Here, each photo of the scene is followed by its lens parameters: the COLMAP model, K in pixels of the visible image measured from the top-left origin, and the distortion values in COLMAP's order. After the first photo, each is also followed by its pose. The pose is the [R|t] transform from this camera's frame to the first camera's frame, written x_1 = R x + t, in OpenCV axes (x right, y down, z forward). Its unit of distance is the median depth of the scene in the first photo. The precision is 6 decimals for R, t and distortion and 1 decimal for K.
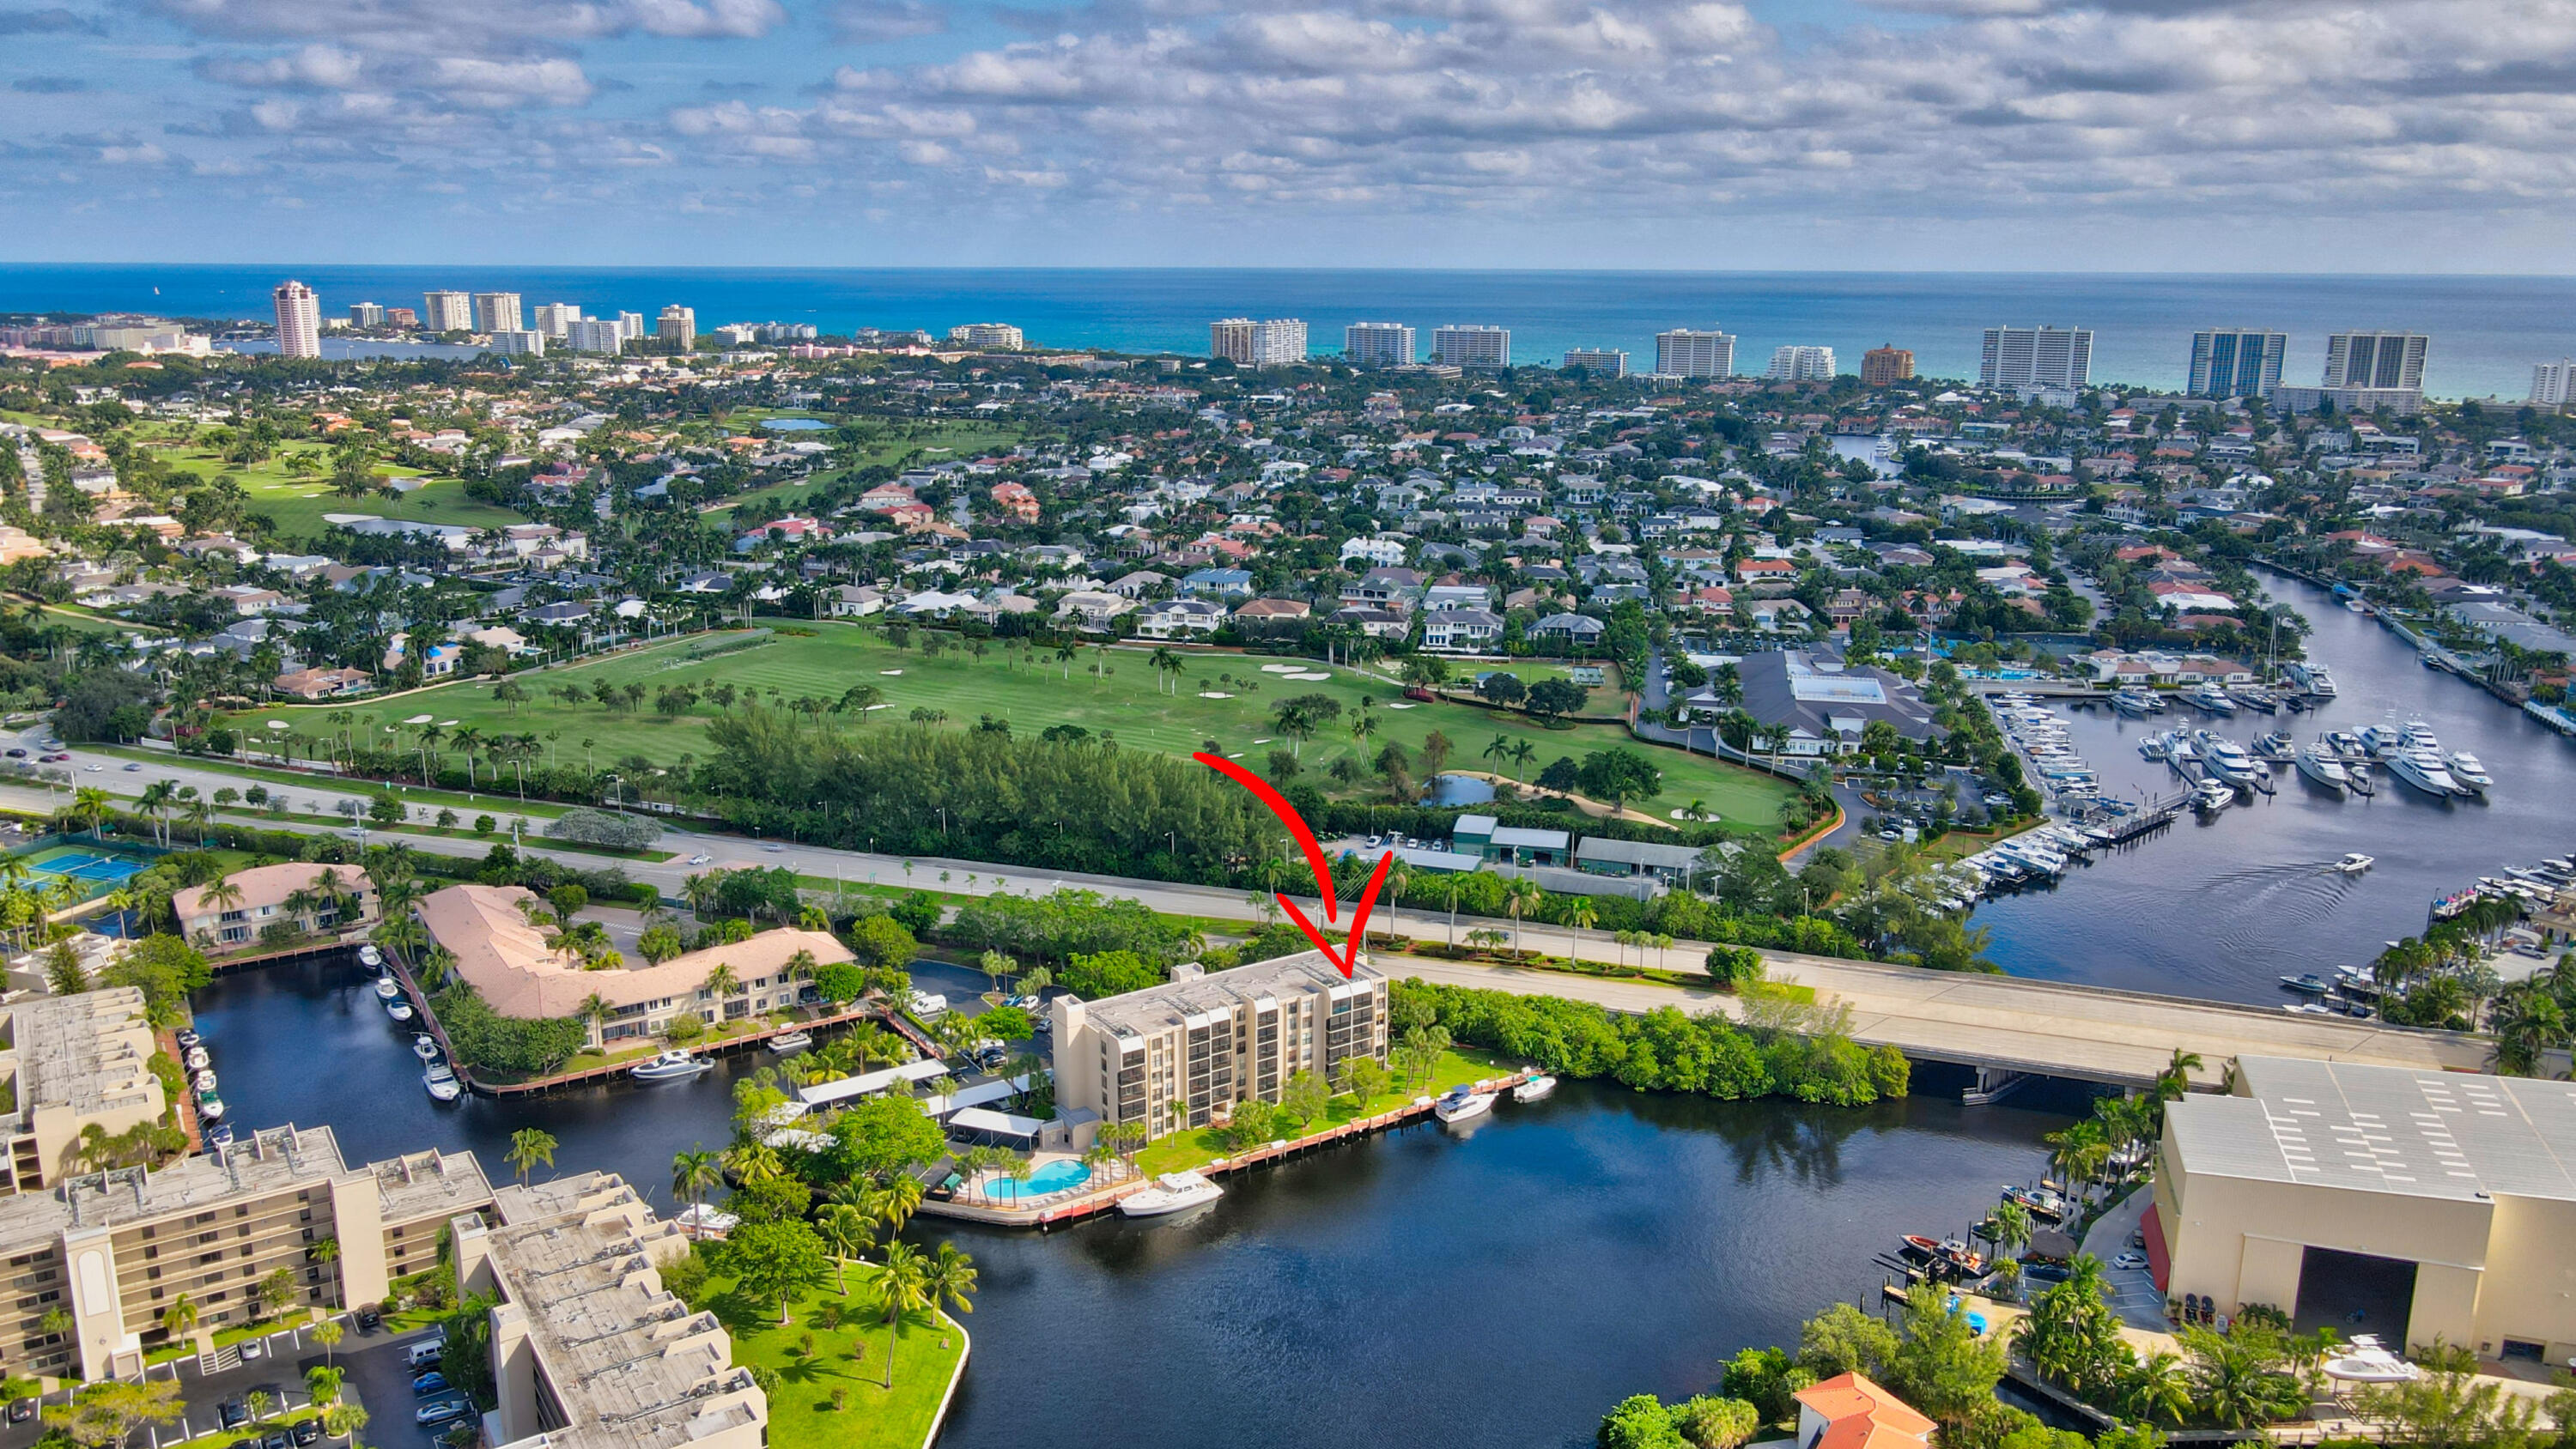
lens RADIAL K [[1892.8, 0, 1232.9], [0, 1892.8, 765.2], [0, 0, 1]] dist [0.033820, 0.002884]
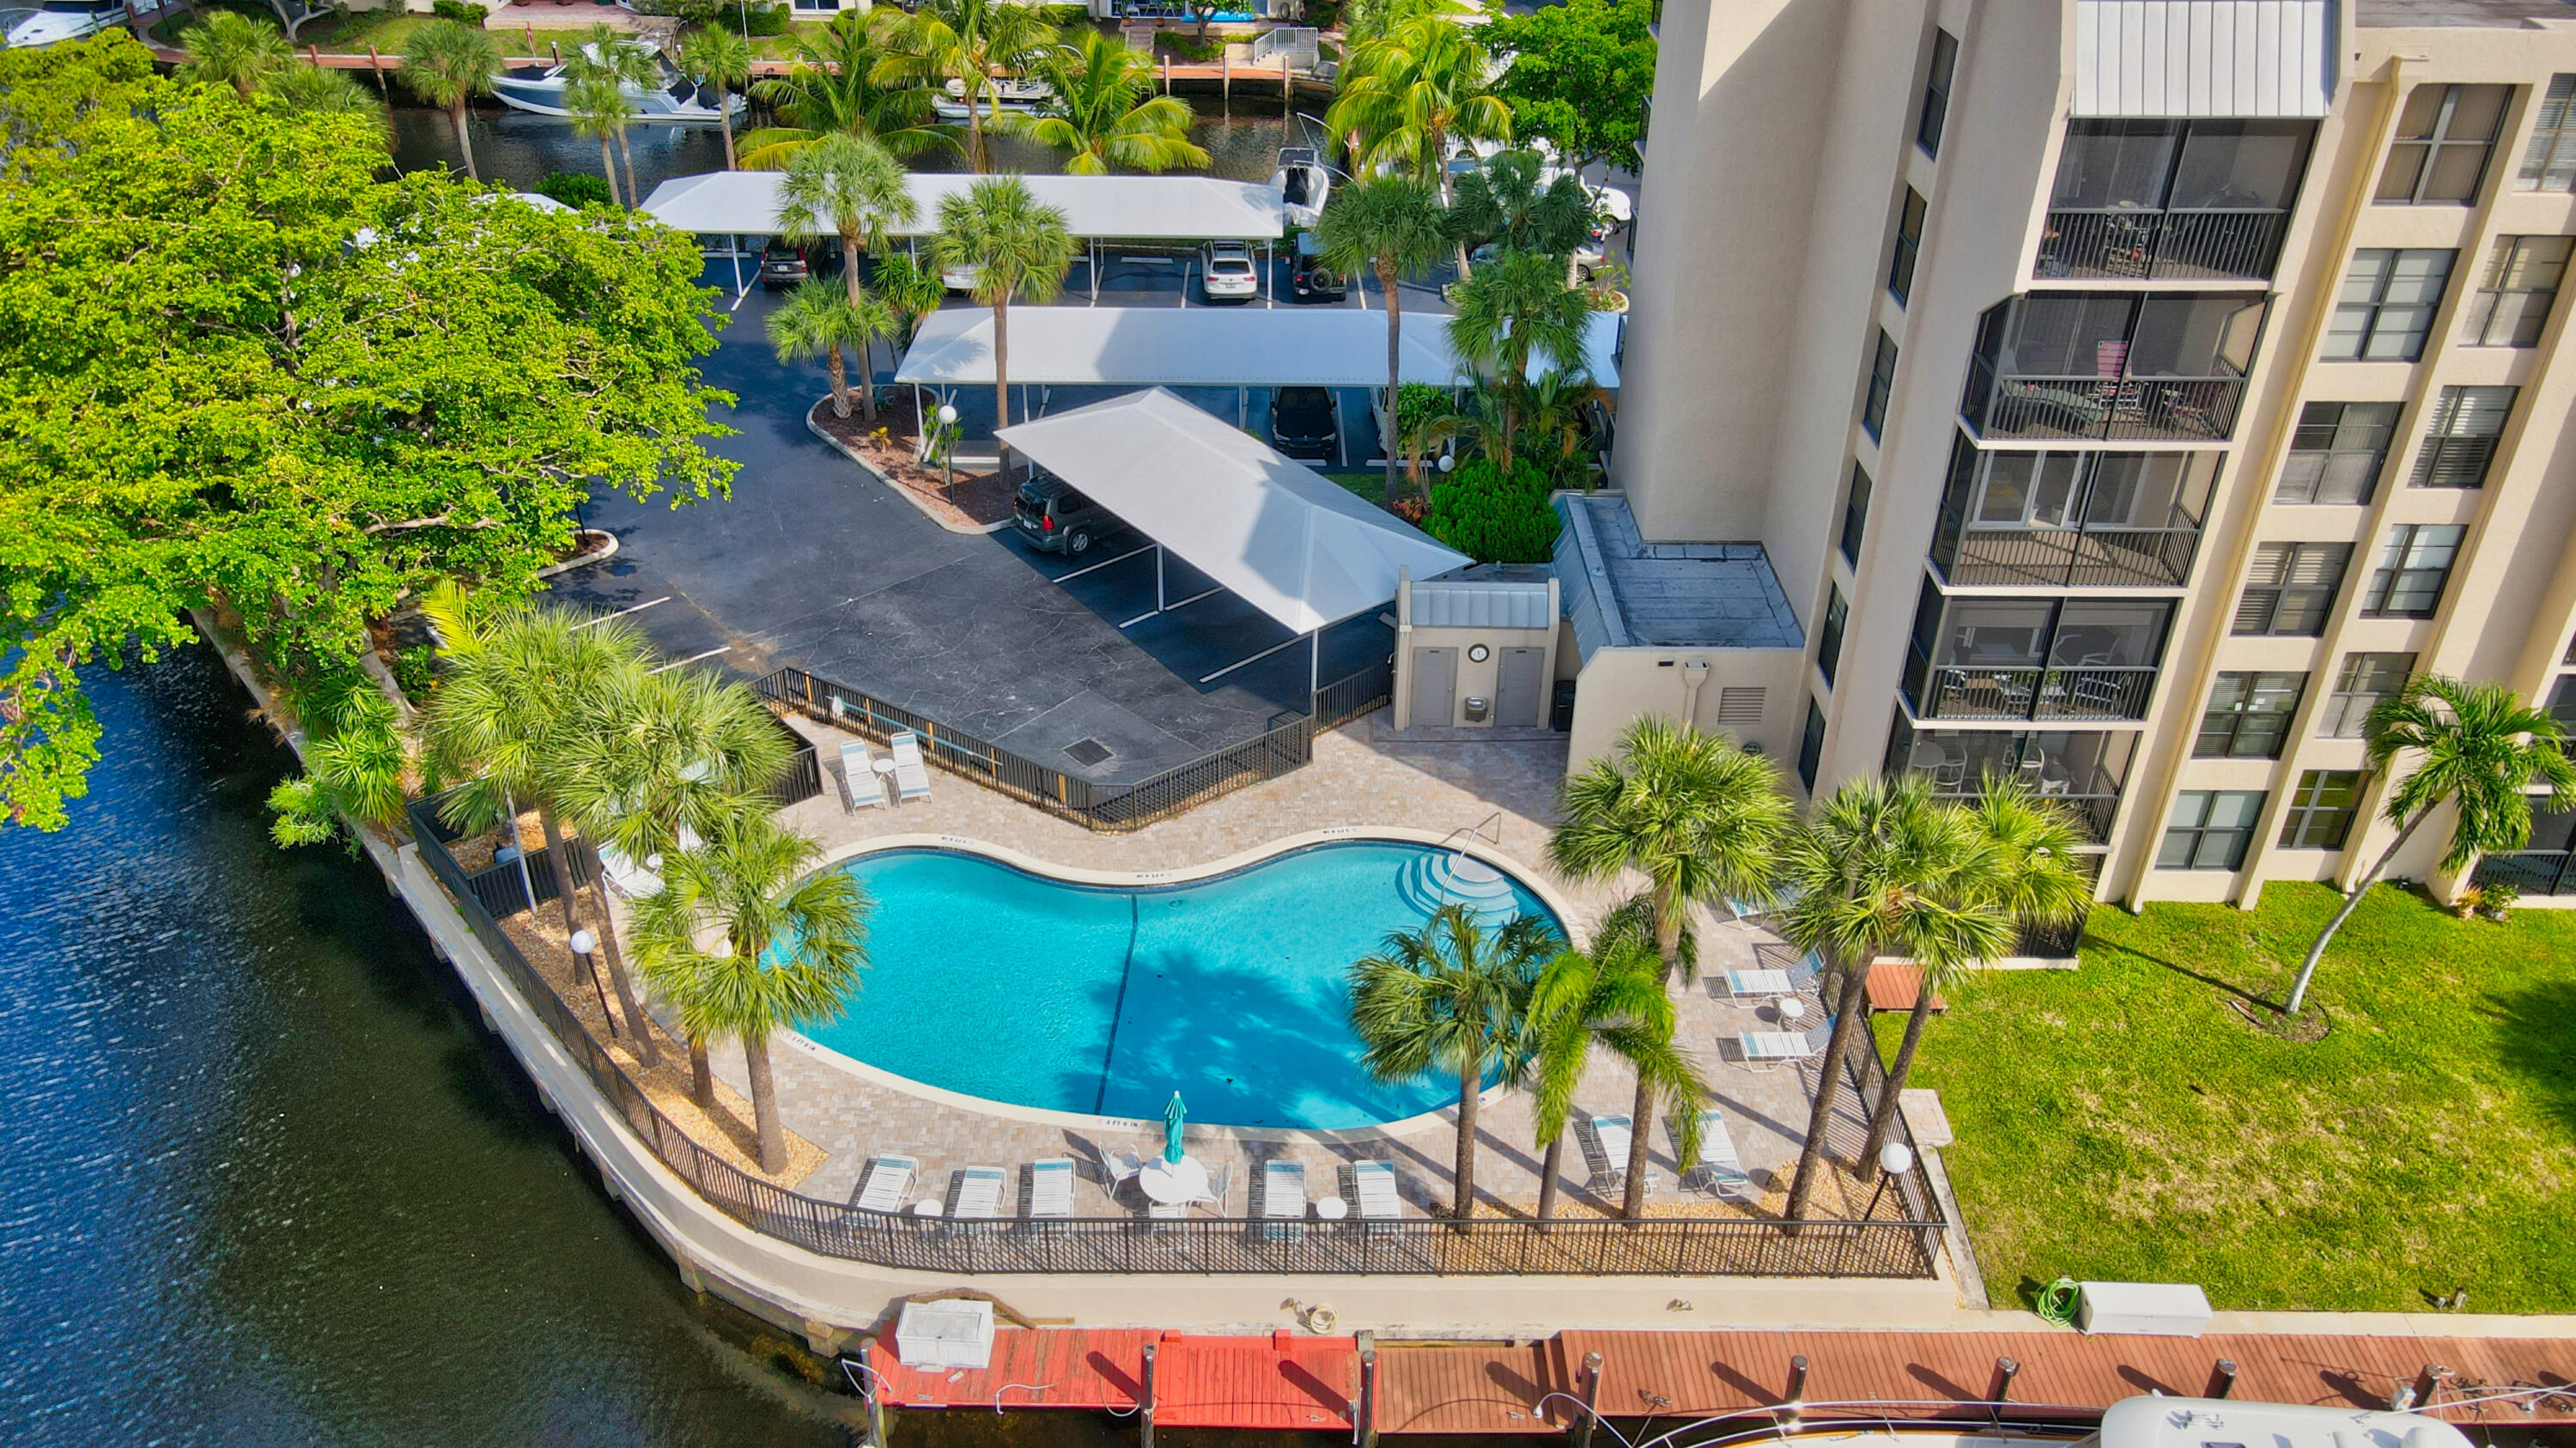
lens RADIAL K [[1902.9, 0, 1275.9], [0, 1902.9, 721.5], [0, 0, 1]] dist [0.008730, 0.010451]
pose [[0.843499, 0.291752, -0.450987, -0.030471], [-0.145733, 0.932437, 0.330641, 0.123267], [0.516982, -0.213172, 0.829028, 0.706061]]
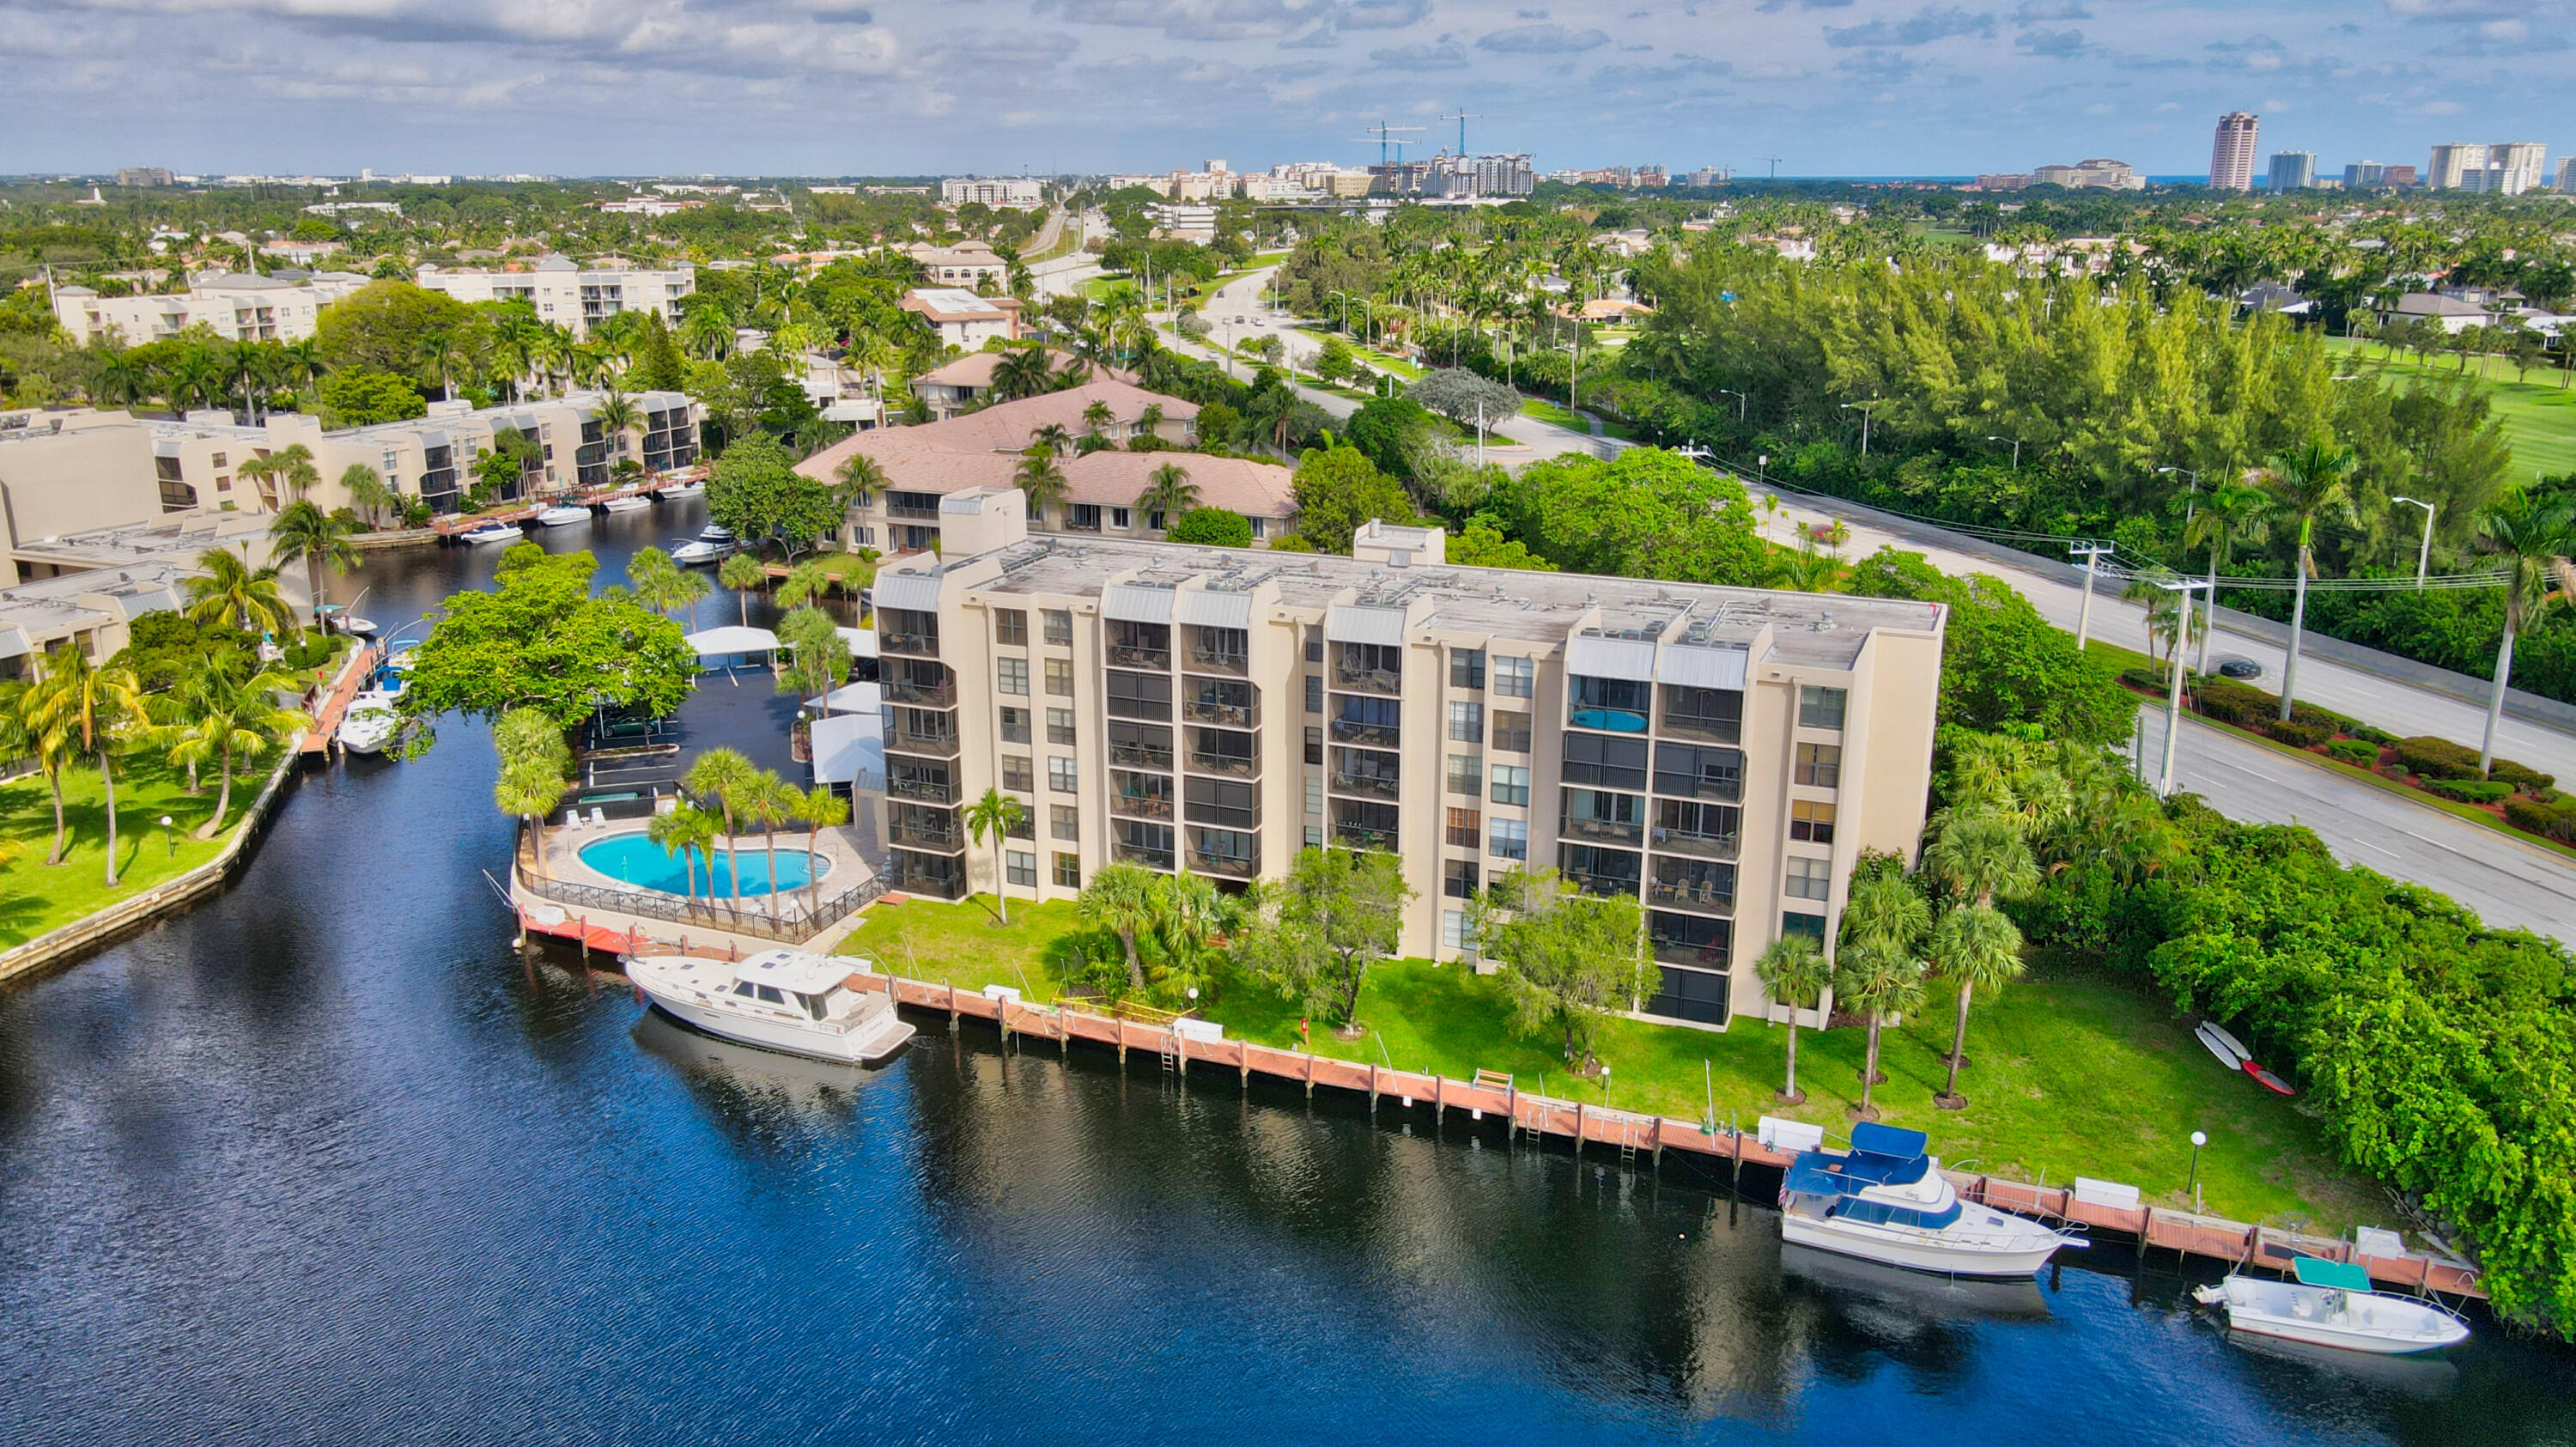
lens RADIAL K [[1902.8, 0, 1275.9], [0, 1902.8, 721.0], [0, 0, 1]] dist [0.008730, 0.010451]
pose [[0.569578, 0.226348, -0.790157, 0.223578], [-0.211342, 0.969343, 0.125333, 0.088656], [0.794302, 0.095607, 0.599953, 0.672258]]
